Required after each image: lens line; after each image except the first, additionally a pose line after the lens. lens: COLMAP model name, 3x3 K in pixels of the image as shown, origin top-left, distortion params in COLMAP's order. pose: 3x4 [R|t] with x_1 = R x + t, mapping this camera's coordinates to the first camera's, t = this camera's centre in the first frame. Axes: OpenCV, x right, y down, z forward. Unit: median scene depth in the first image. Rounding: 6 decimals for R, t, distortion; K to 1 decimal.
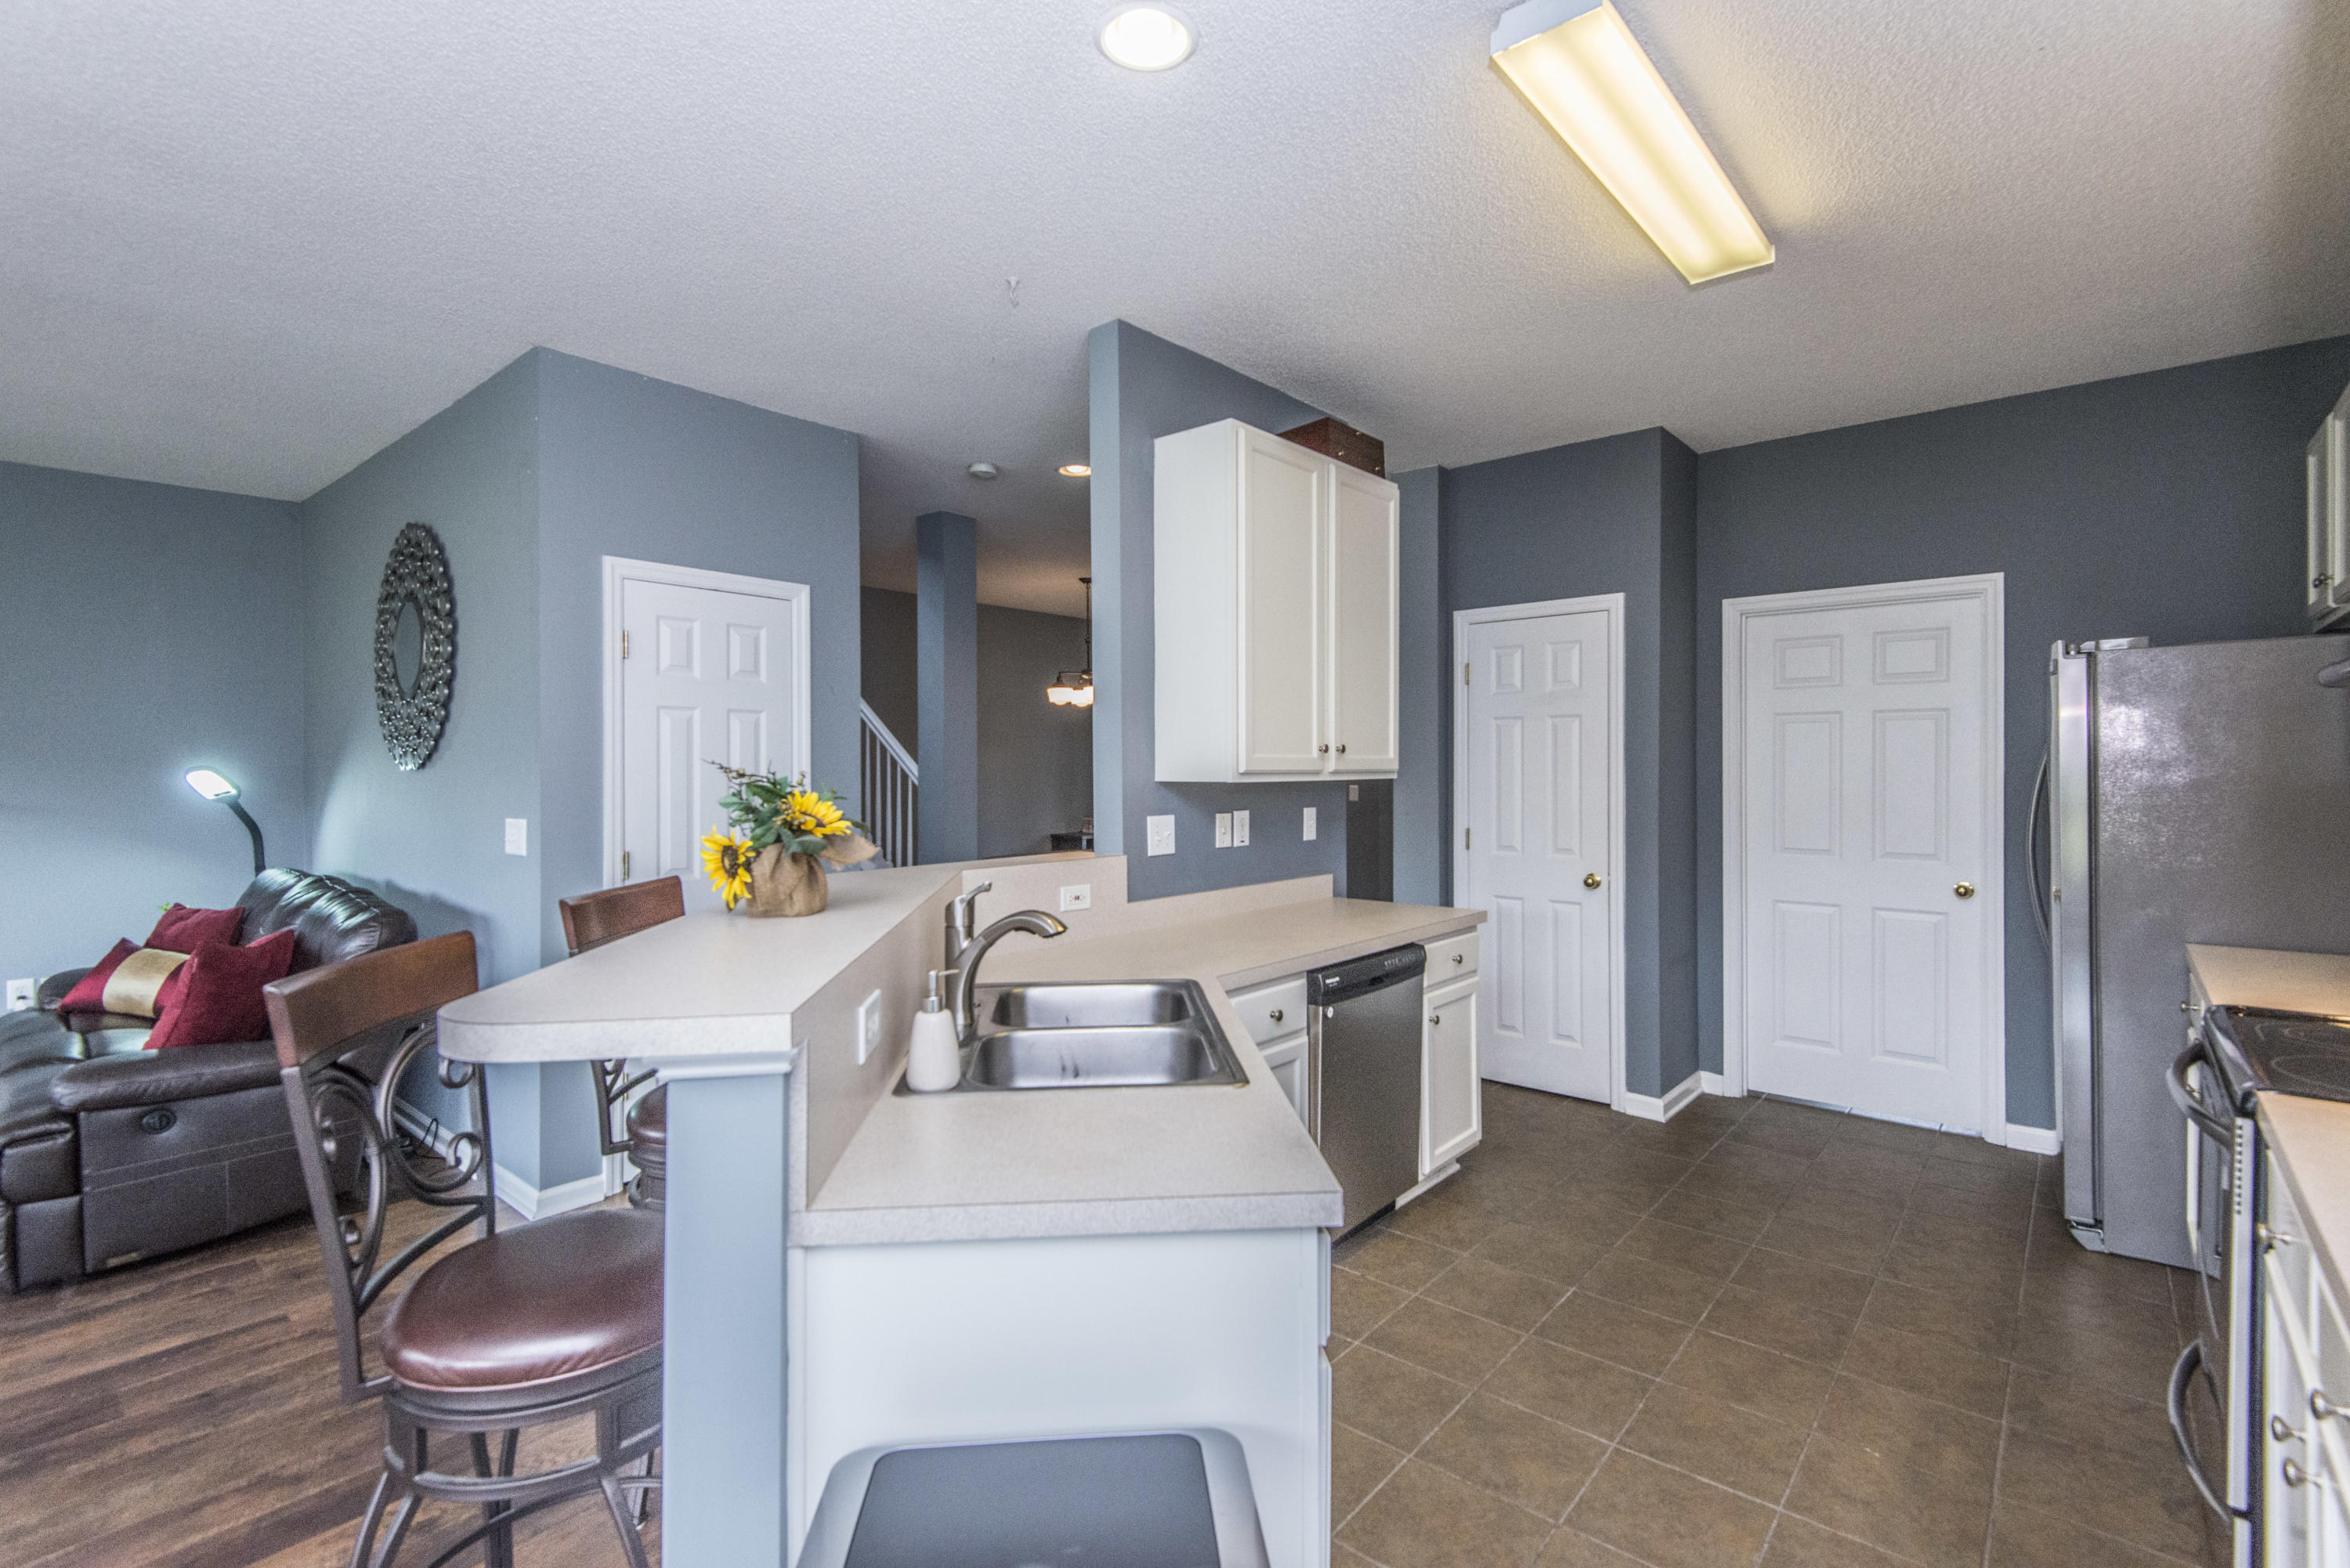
lens RADIAL K [[1055.3, 0, 1168.4], [0, 1055.3, 774.3], [0, 0, 1]] dist [0.035338, -0.018544]
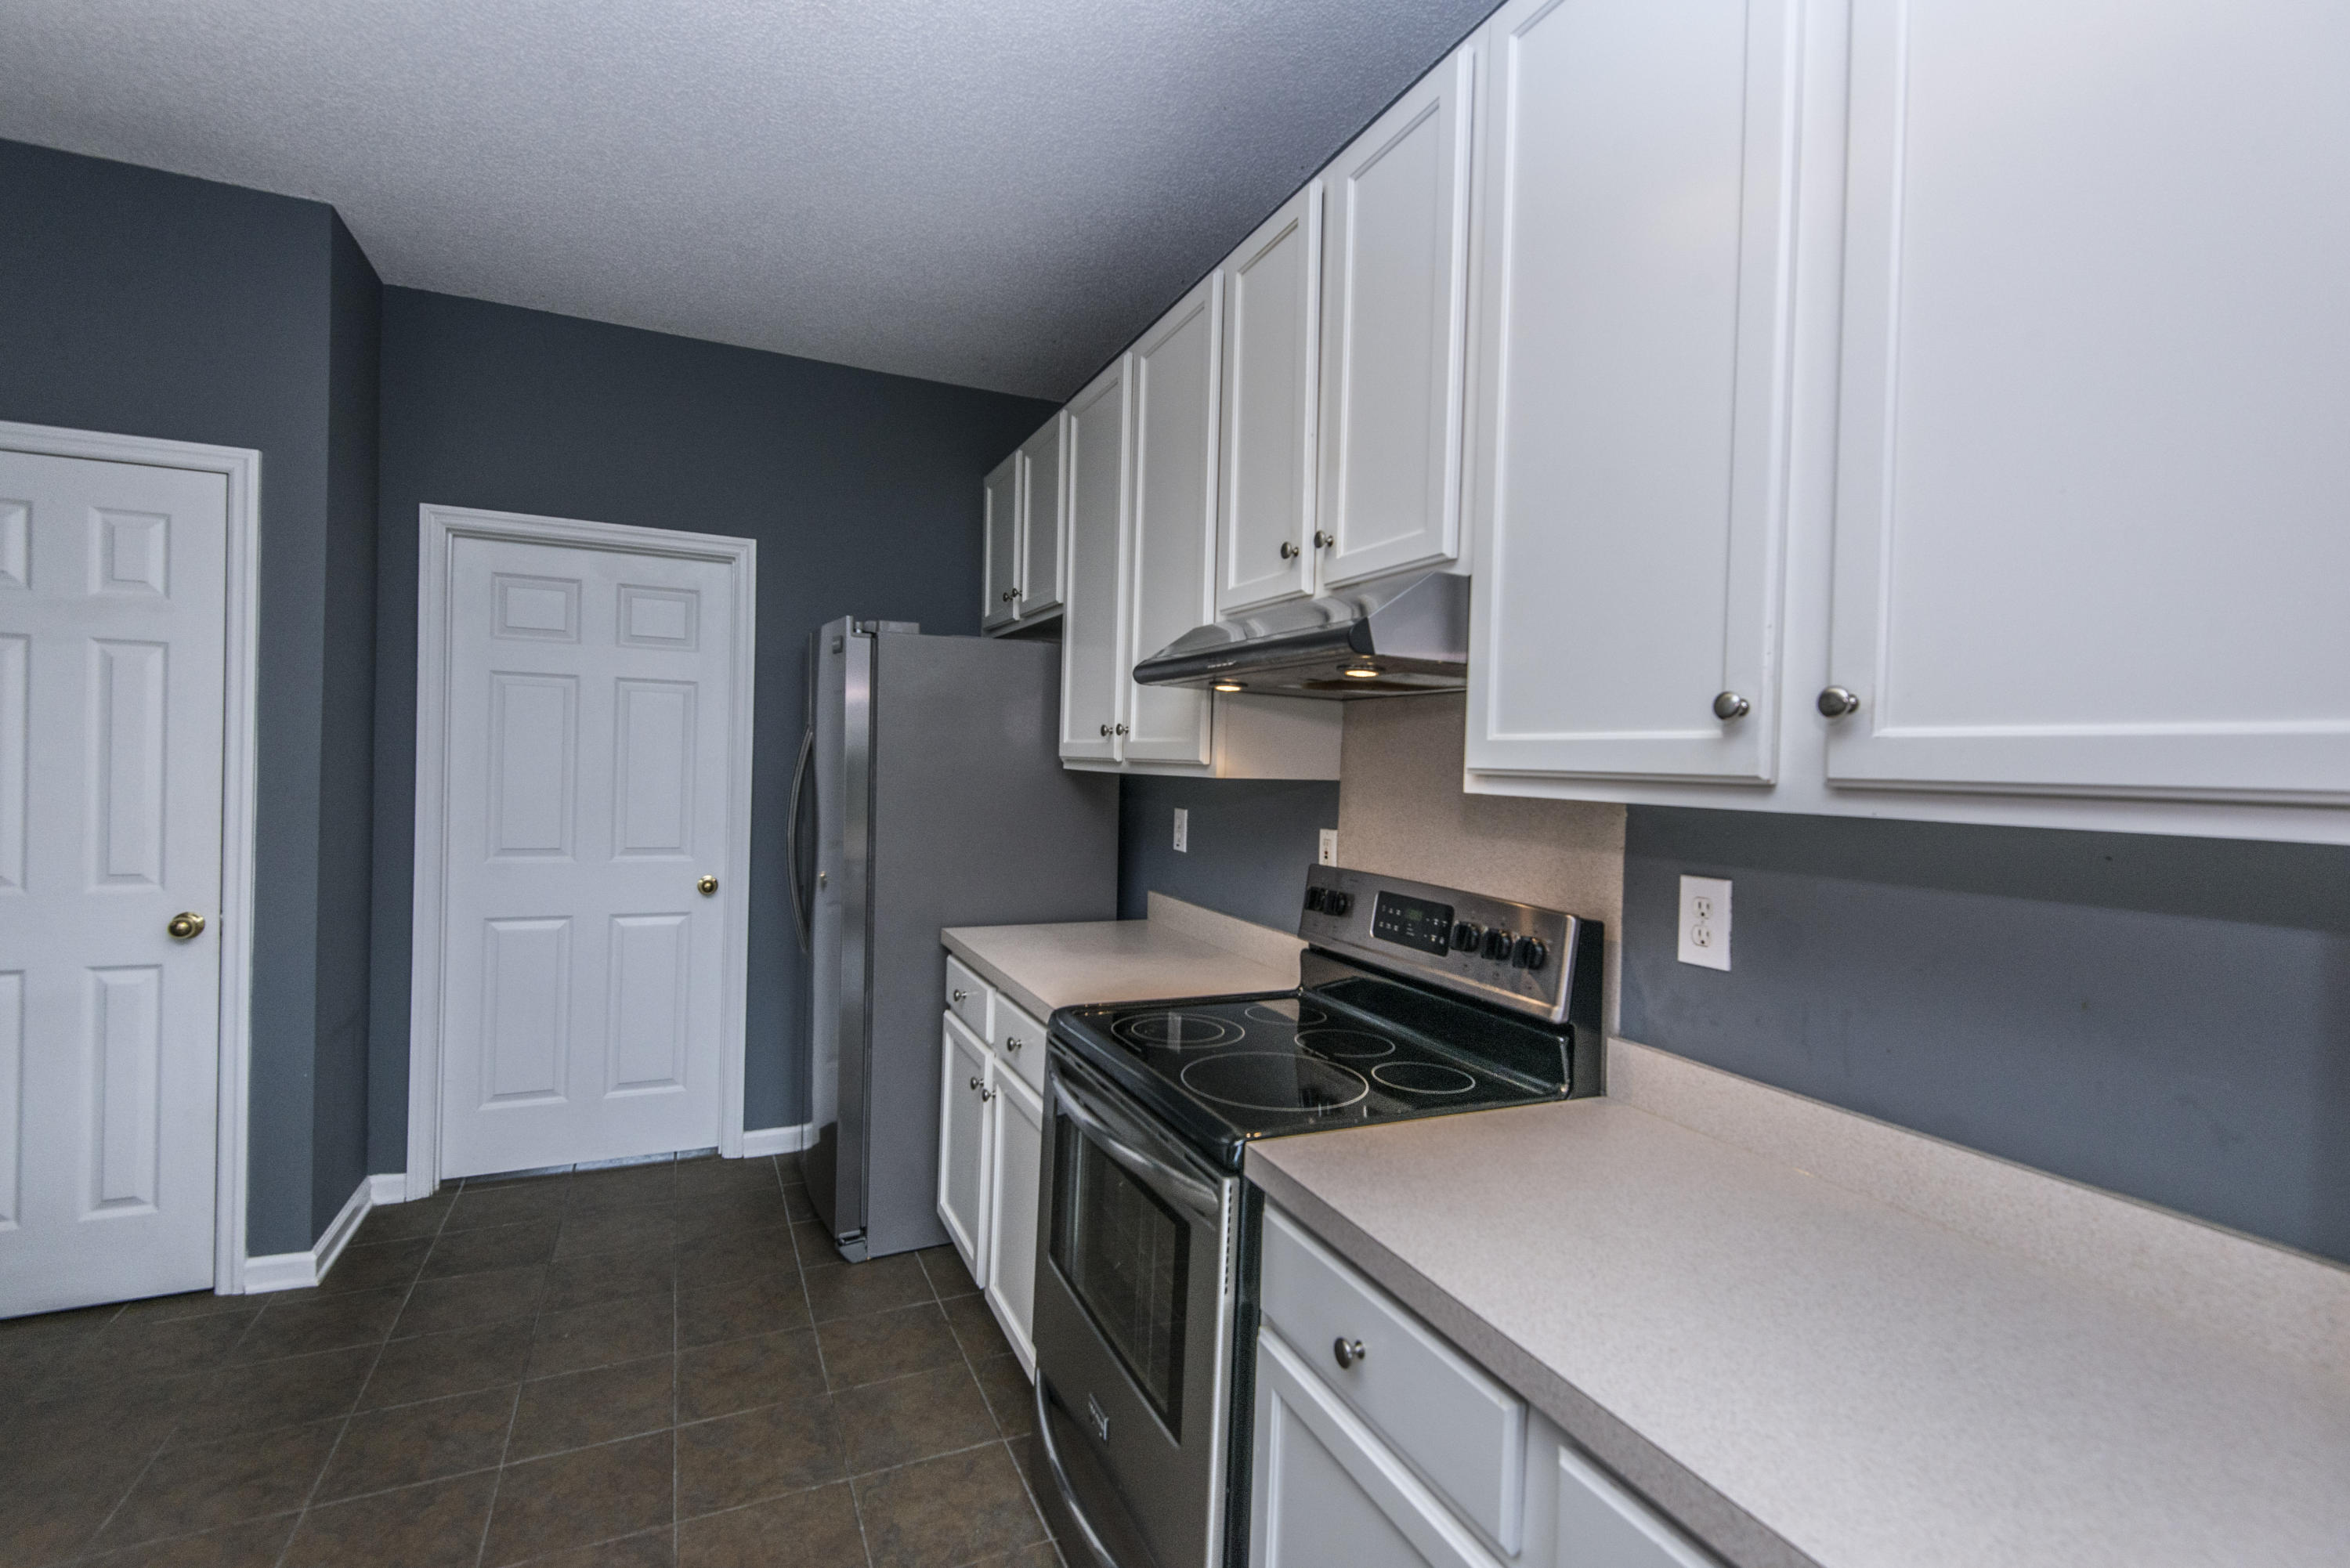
lens RADIAL K [[1055.3, 0, 1168.4], [0, 1055.3, 774.3], [0, 0, 1]] dist [0.035338, -0.018544]
pose [[0.411021, 0.003706, 0.911618, 0.081730], [-0.023251, 0.999709, 0.006419, -0.000117], [-0.911329, -0.023834, 0.410988, 0.266542]]
